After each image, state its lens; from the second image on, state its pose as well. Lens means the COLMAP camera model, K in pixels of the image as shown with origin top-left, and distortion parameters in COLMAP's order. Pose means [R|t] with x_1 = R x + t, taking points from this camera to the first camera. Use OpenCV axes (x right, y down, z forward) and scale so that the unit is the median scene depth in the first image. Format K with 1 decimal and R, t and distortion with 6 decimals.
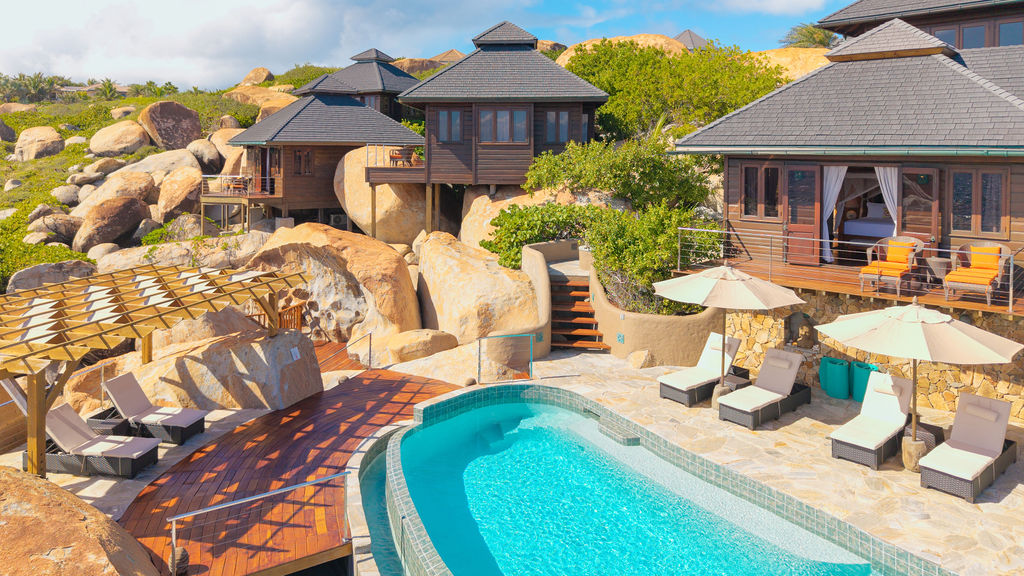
lens RADIAL K [[721.3, 0, 508.4], [0, 721.3, 158.0], [0, 0, 1]] dist [0.041373, -0.052091]
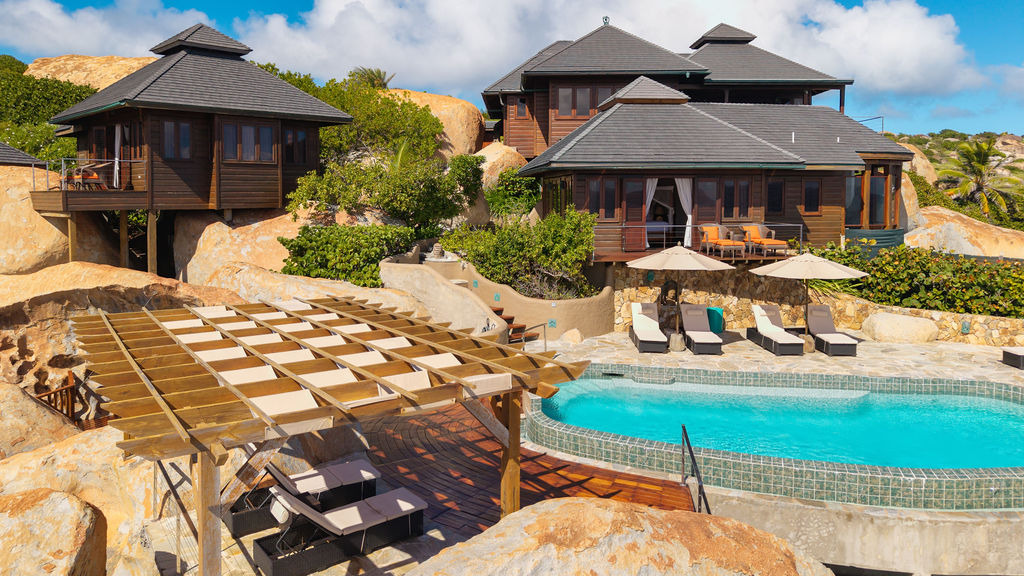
lens RADIAL K [[711.6, 0, 512.1], [0, 711.6, 238.8], [0, 0, 1]] dist [0.038275, -0.001717]
pose [[0.675274, -0.054956, 0.735516, -0.661606], [0.011152, 0.997867, 0.064319, 0.031298], [-0.737482, -0.035230, 0.674447, 0.237947]]
